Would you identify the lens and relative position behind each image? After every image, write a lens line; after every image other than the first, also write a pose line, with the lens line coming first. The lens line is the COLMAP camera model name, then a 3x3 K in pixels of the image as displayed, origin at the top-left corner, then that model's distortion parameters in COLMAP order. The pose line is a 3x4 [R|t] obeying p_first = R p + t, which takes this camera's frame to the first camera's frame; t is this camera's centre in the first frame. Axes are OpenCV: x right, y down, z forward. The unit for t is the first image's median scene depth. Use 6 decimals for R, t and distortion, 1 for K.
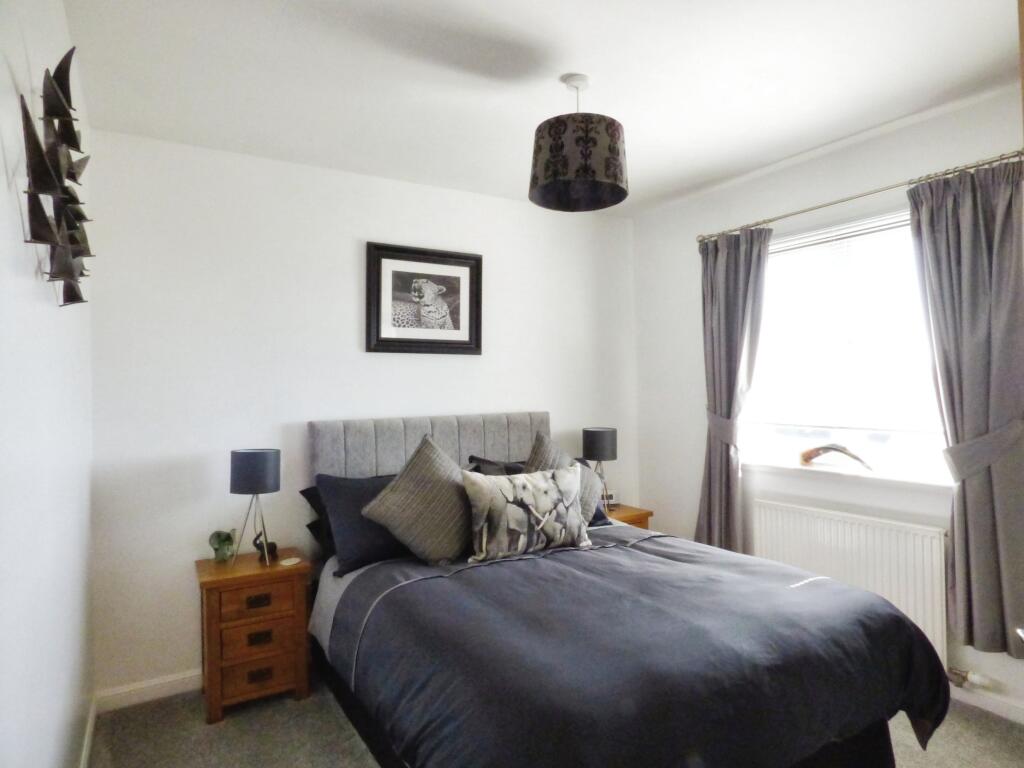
lens RADIAL K [[613.7, 0, 519.8], [0, 613.7, 381.1], [0, 0, 1]] dist [-0.005354, 0.002035]
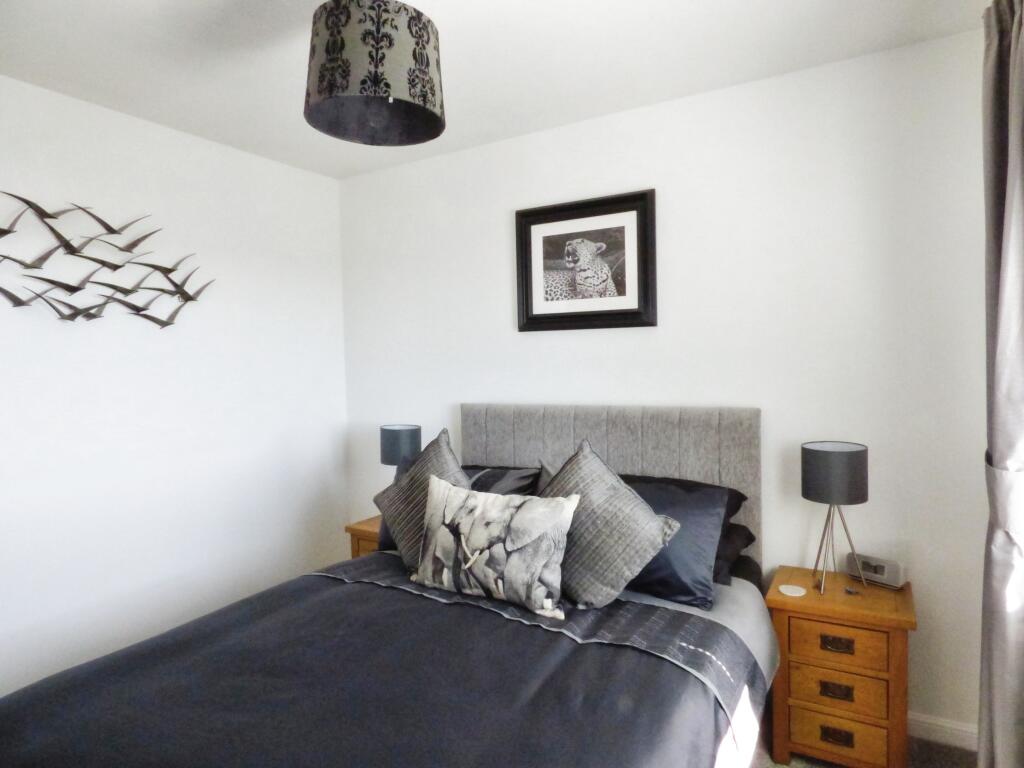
lens RADIAL K [[613.7, 0, 516.3], [0, 613.7, 383.4], [0, 0, 1]] dist [-0.005354, 0.002035]
pose [[0.476464, 0.041843, -0.878198, 0.551512], [0.026704, 0.997717, 0.062026, -0.026207], [0.878788, -0.053005, 0.474259, 0.538352]]
